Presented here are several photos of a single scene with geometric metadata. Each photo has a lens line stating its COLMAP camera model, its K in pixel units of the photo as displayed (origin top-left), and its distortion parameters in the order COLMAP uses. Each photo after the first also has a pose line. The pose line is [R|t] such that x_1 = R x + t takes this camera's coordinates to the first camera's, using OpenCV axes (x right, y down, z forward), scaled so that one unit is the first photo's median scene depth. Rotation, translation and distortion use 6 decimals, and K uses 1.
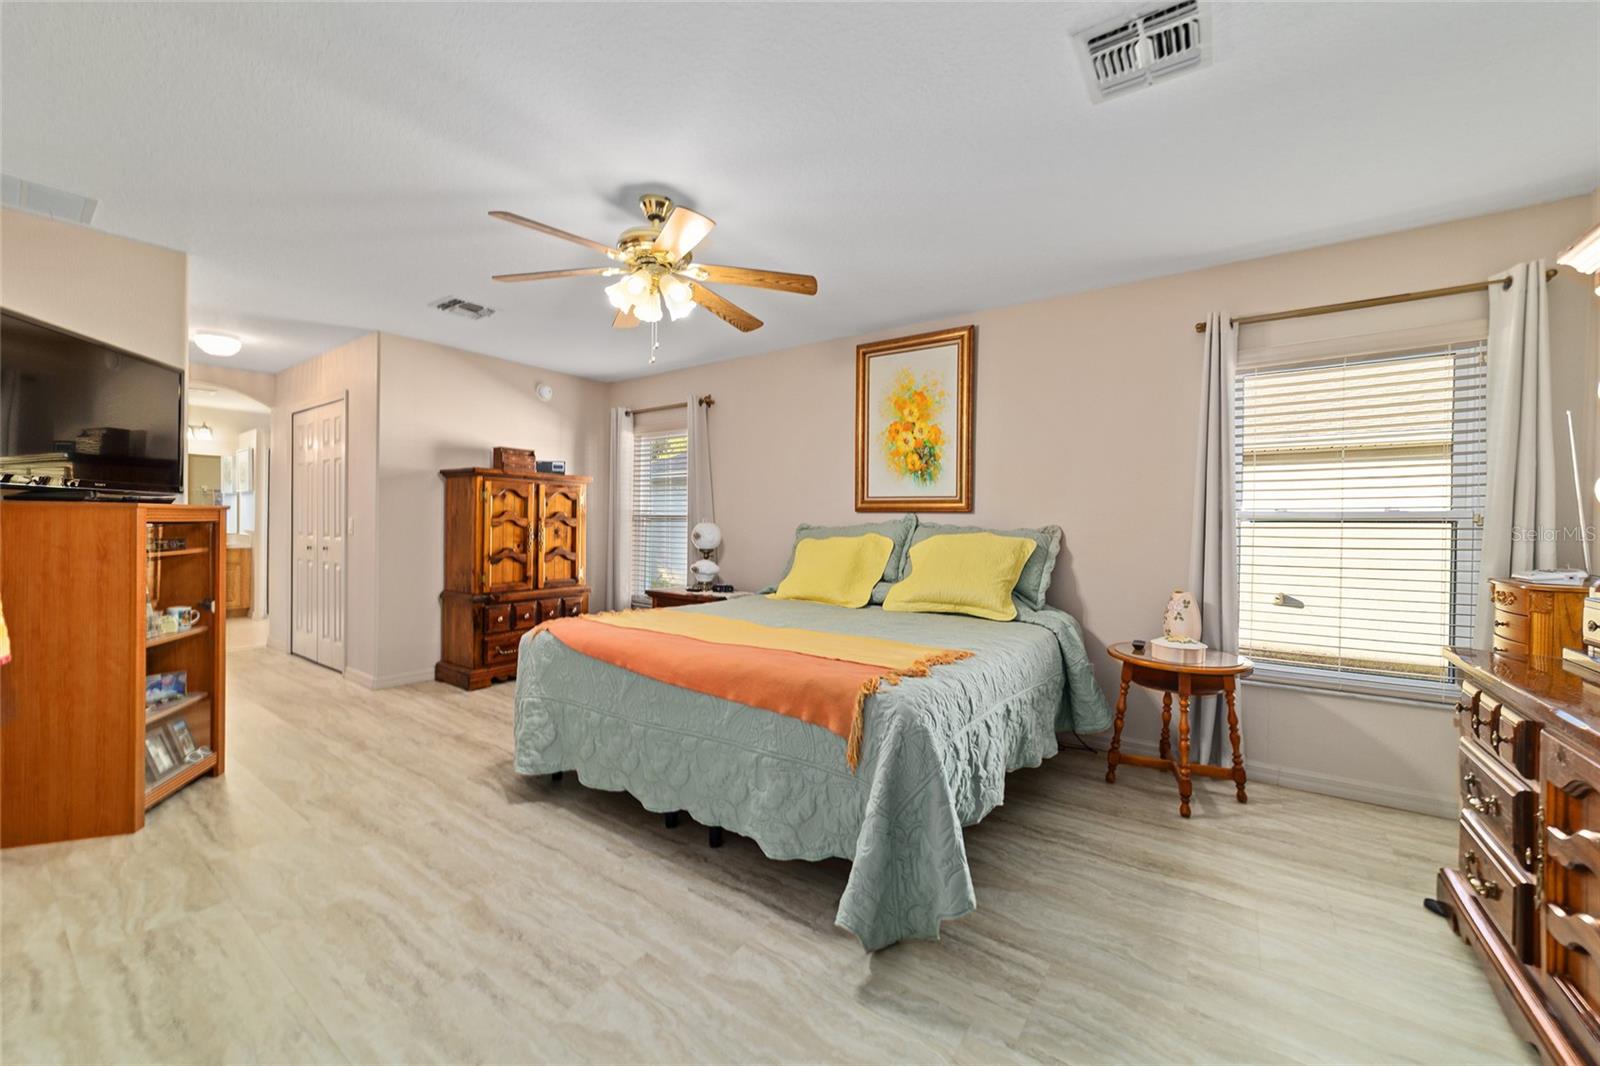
lens RADIAL K [[616.2, 0, 798.3], [0, 616.2, 528.2], [0, 0, 1]] dist [-0.017308, 0.007866]
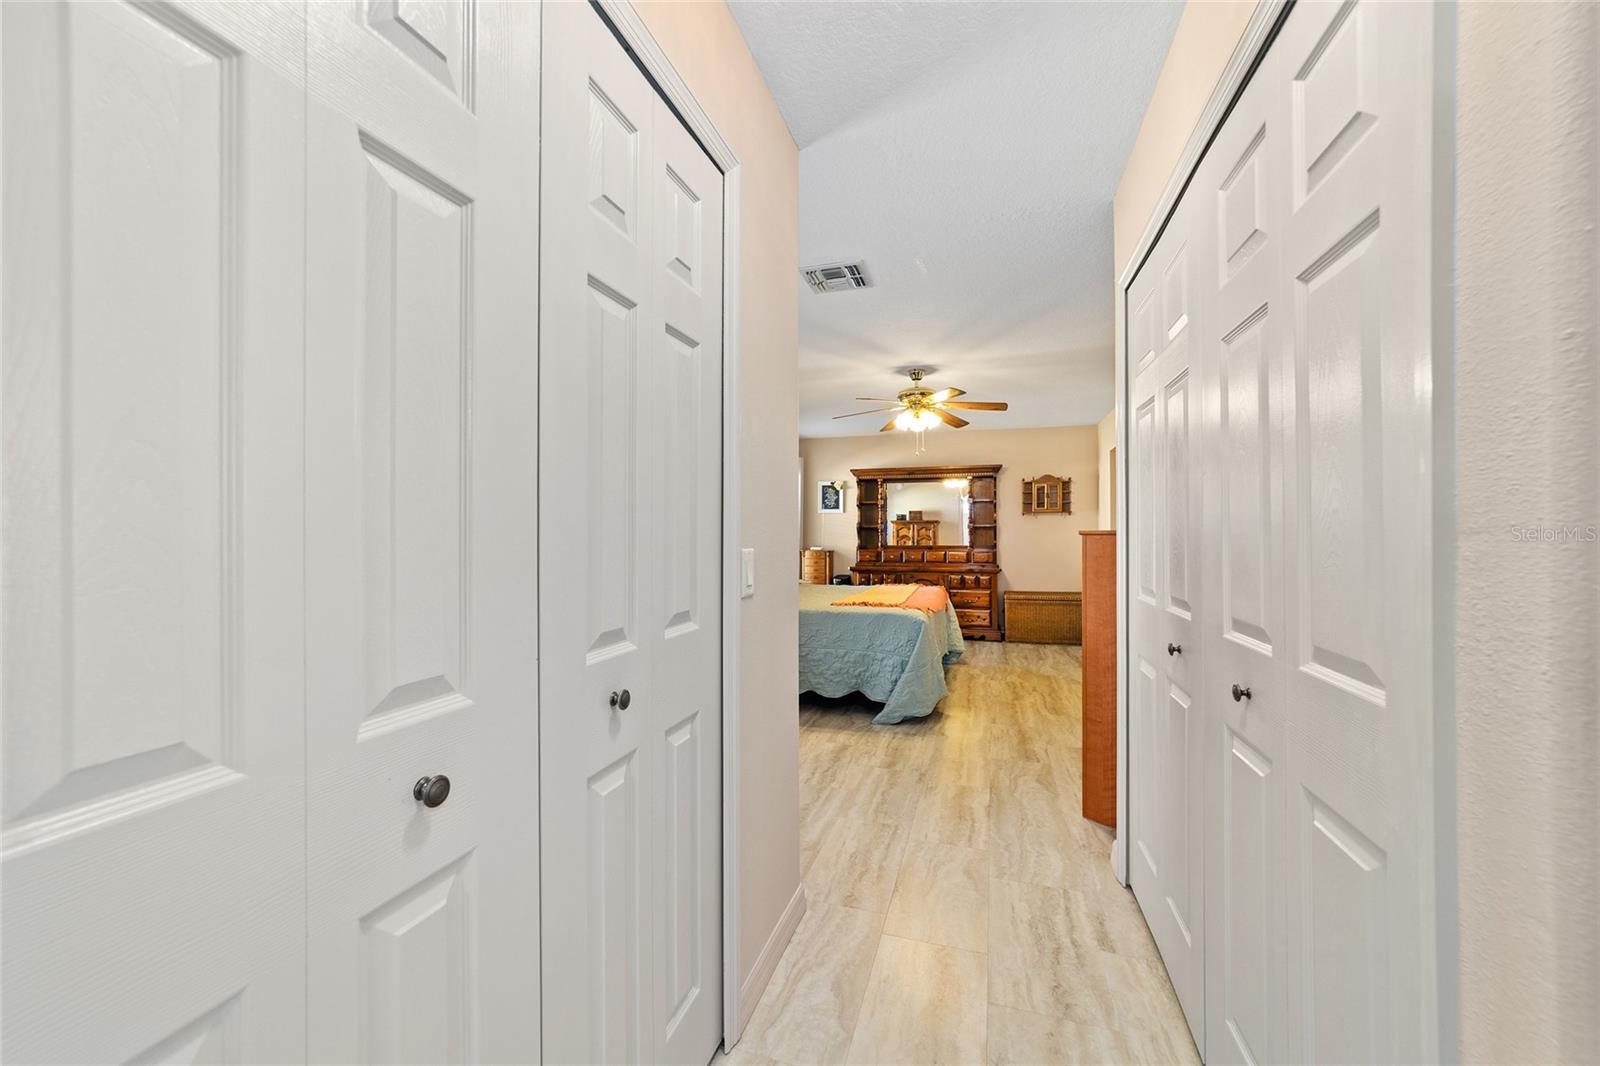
lens RADIAL K [[616.2, 0, 799.2], [0, 616.2, 530.6], [0, 0, 1]] dist [-0.017308, 0.007866]
pose [[-0.320451, 0.000808, 0.947265, -1.697467], [0.004567, 0.999989, 0.000692, -0.034526], [-0.947254, 0.004547, -0.320452, 1.721044]]
